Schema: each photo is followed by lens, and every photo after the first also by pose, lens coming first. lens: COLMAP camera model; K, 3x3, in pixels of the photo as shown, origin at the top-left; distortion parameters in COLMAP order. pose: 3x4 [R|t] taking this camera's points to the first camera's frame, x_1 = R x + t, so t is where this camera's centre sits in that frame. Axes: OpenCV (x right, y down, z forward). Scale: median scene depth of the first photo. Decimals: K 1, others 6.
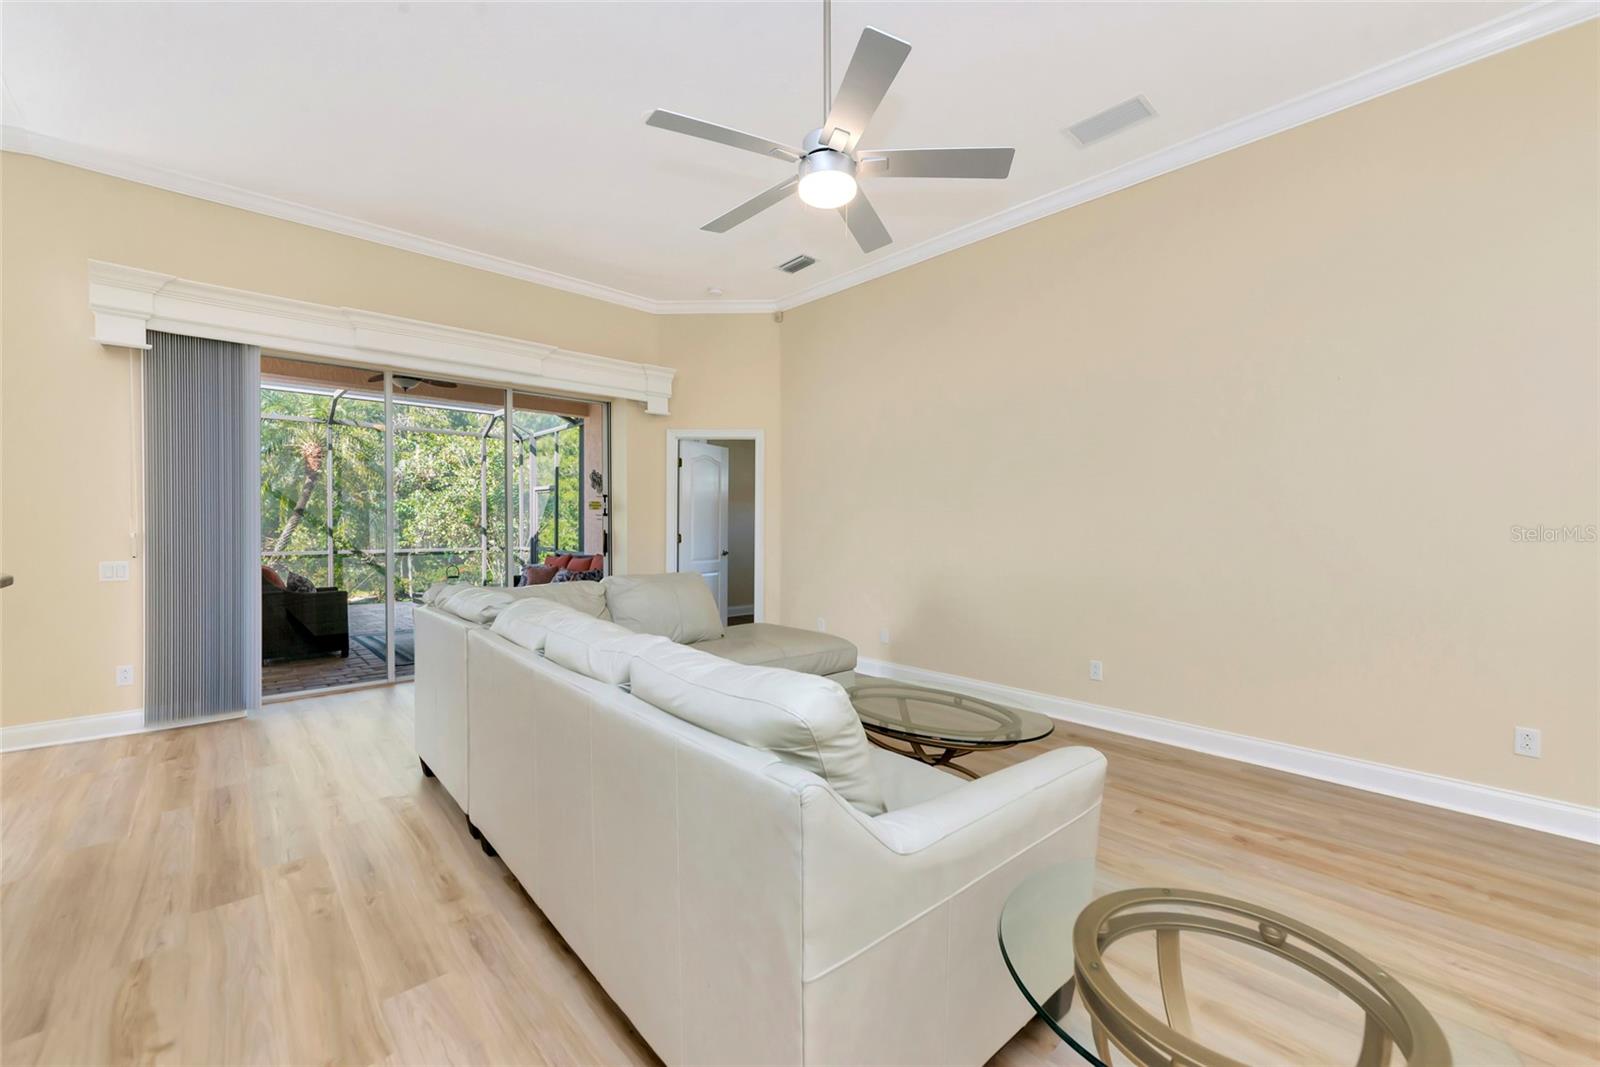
lens RADIAL K [[625.8, 0, 800.0], [0, 625.8, 533.5], [0, 0, 1]] dist [-0.000573, -0.000143]
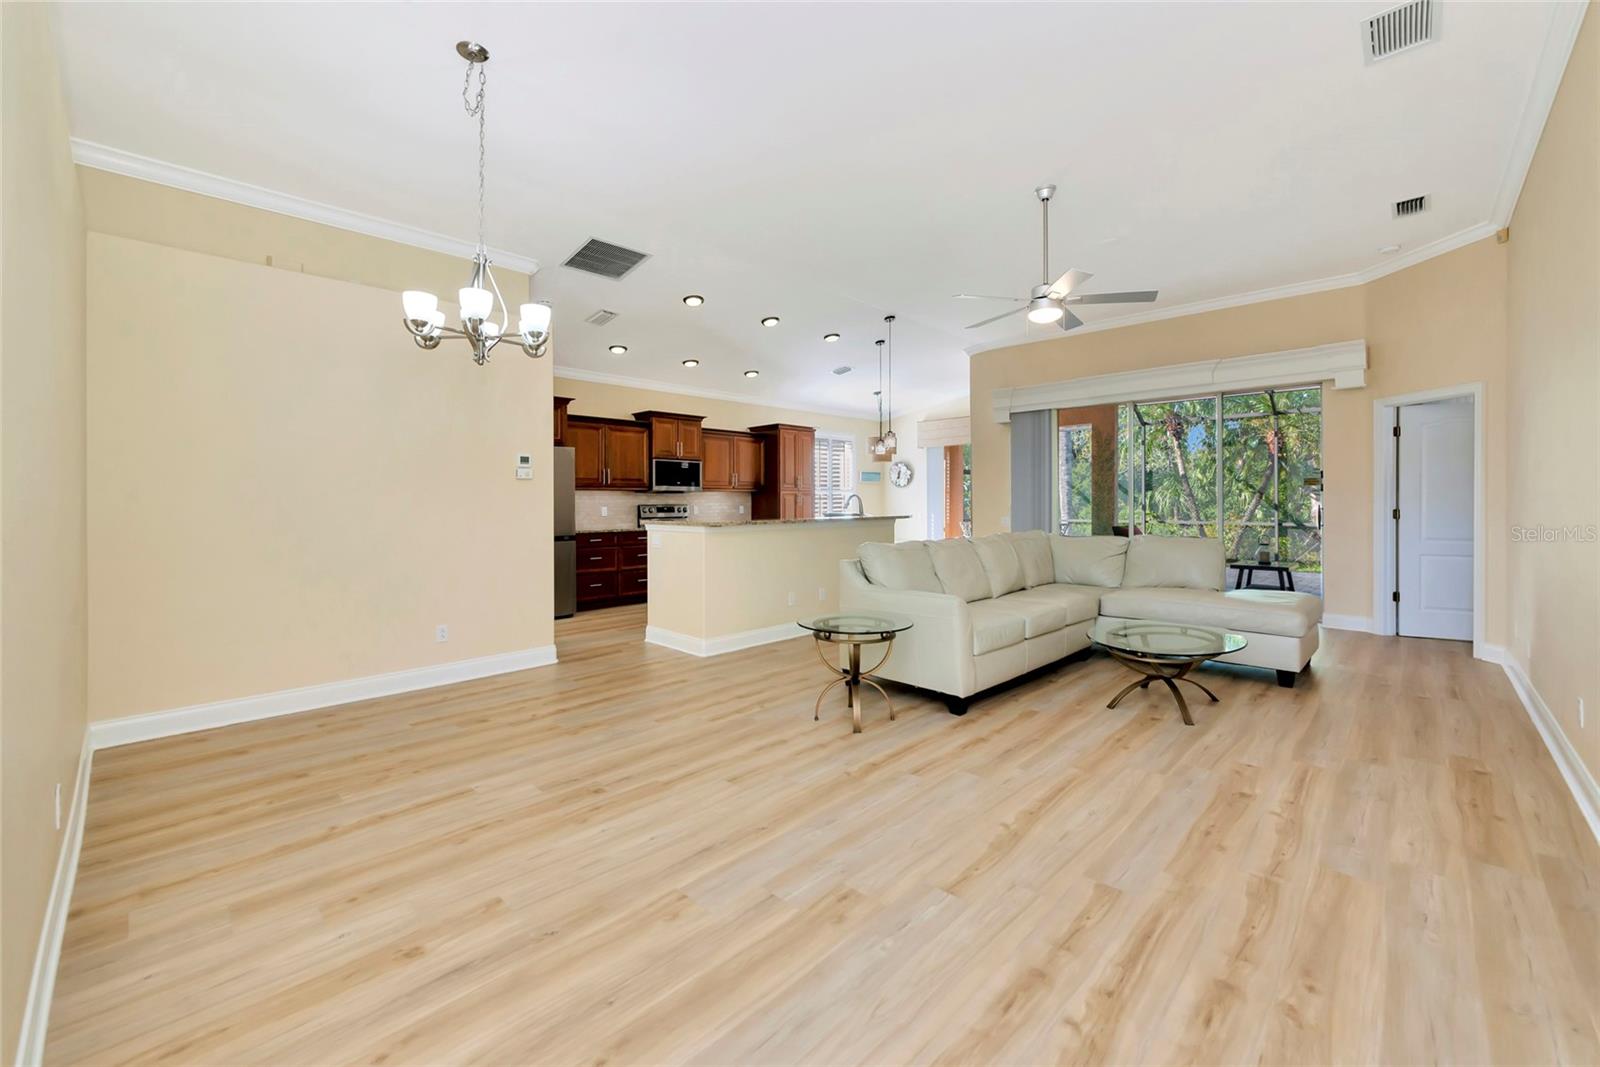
lens RADIAL K [[654.6, 0, 797.1], [0, 654.6, 502.5], [0, 0, 1]] dist [0.000139, -0.000023]
pose [[0.048430, 0.001482, -0.998825, 0.729216], [-0.014380, 0.999896, 0.000787, 0.002000], [0.998723, 0.014325, 0.048447, 0.075812]]
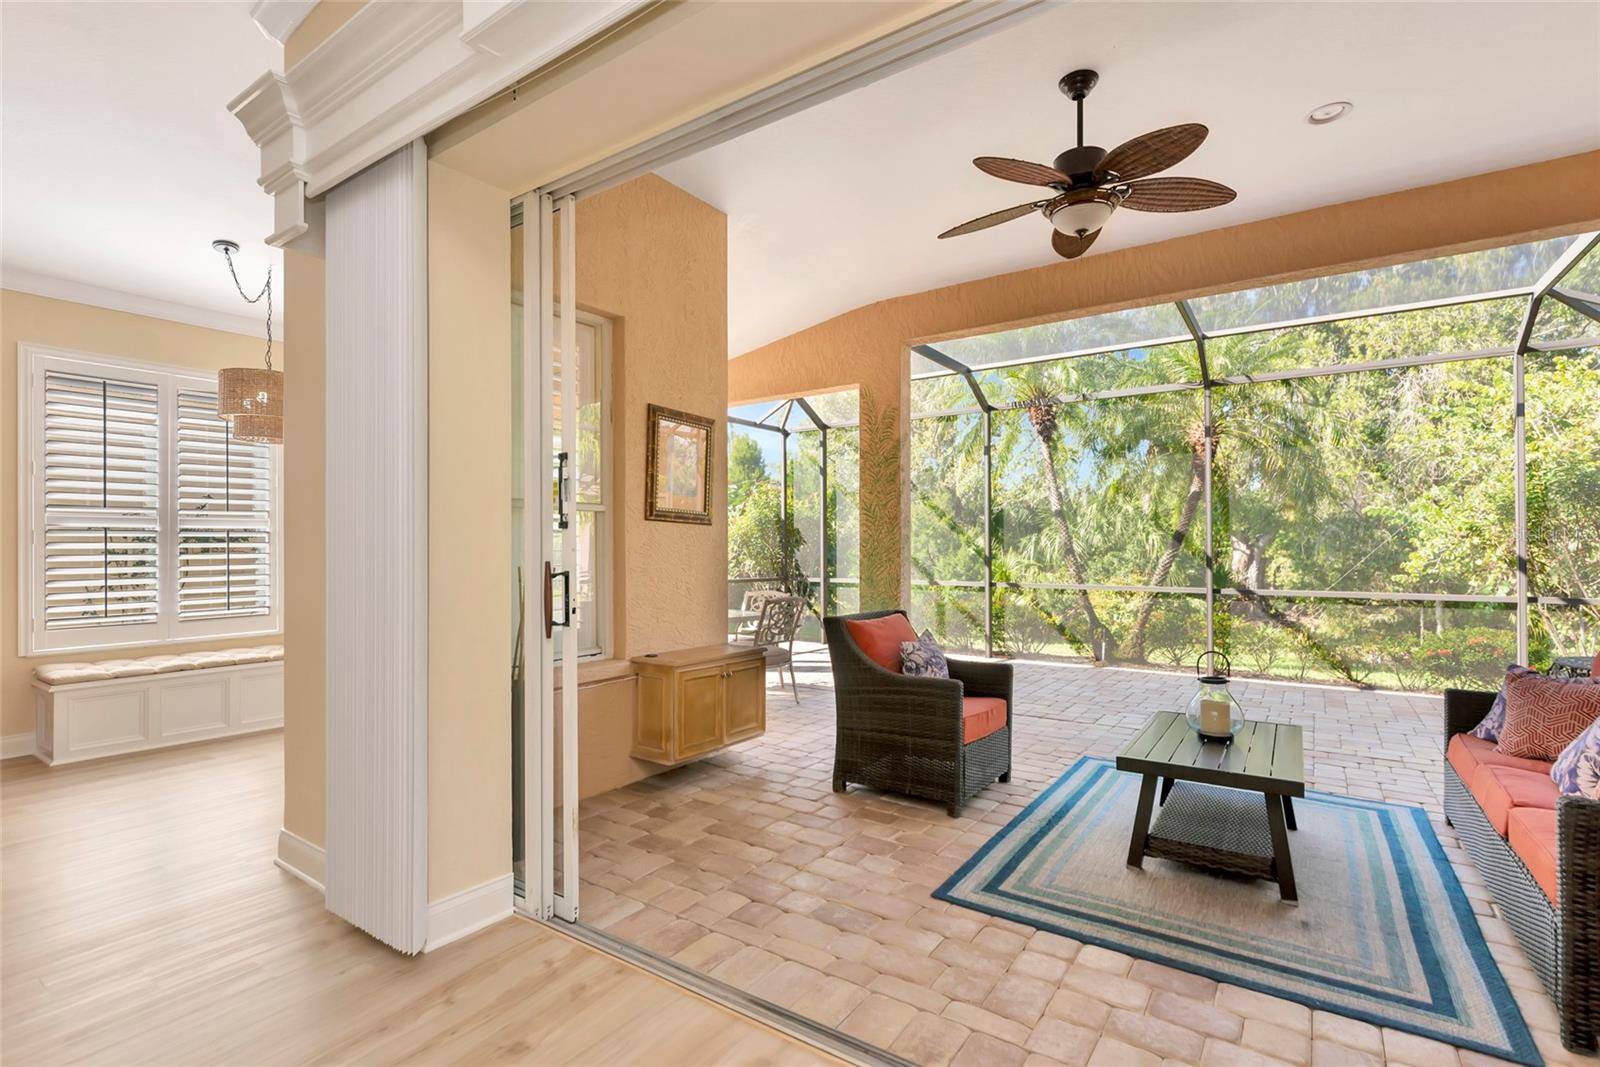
lens RADIAL K [[758.3, 0, 800.0], [0, 758.3, 533.5], [0, 0, 1]] dist [-0.002625, -0.000809]
pose [[0.213161, -0.018018, -0.976851, -0.175685], [-0.014122, 0.999669, -0.021520, -0.010067], [0.976915, 0.018383, 0.212836, 0.753606]]
